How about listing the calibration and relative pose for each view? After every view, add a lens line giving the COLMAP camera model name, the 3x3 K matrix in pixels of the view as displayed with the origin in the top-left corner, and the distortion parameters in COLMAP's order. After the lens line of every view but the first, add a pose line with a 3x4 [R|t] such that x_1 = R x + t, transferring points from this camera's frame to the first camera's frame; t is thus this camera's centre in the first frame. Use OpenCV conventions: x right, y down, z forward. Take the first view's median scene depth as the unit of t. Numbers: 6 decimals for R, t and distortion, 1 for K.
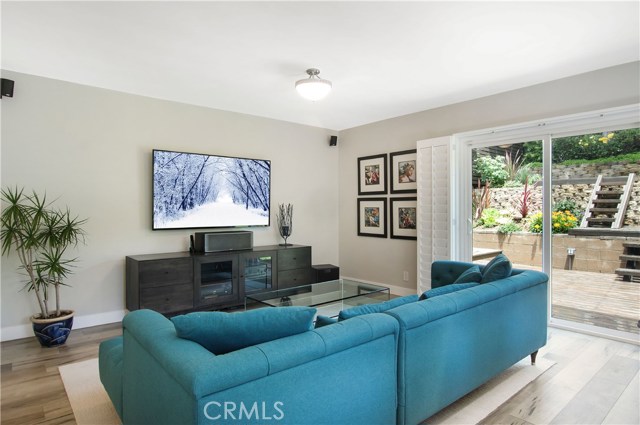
lens RADIAL K [[373.9, 0, 320.0], [0, 373.9, 212.5], [0, 0, 1]] dist [-0.007850, -0.000903]
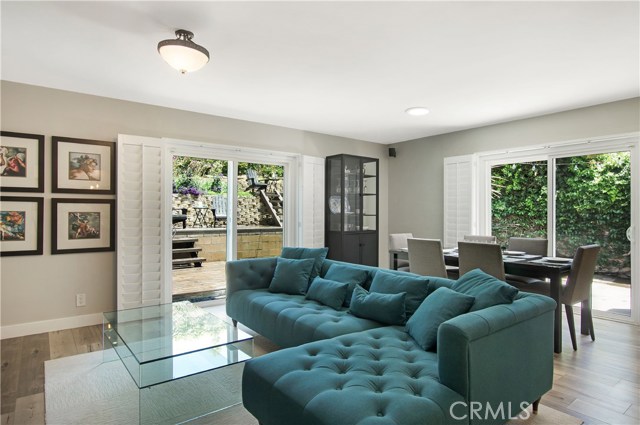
lens RADIAL K [[373.9, 0, 320.0], [0, 373.9, 212.5], [0, 0, 1]] dist [-0.007850, -0.000903]
pose [[0.070167, 0.004778, 0.997524, -0.498005], [0.005618, 0.999971, -0.005185, -0.005060], [-0.997519, 0.005968, 0.070138, 0.436953]]
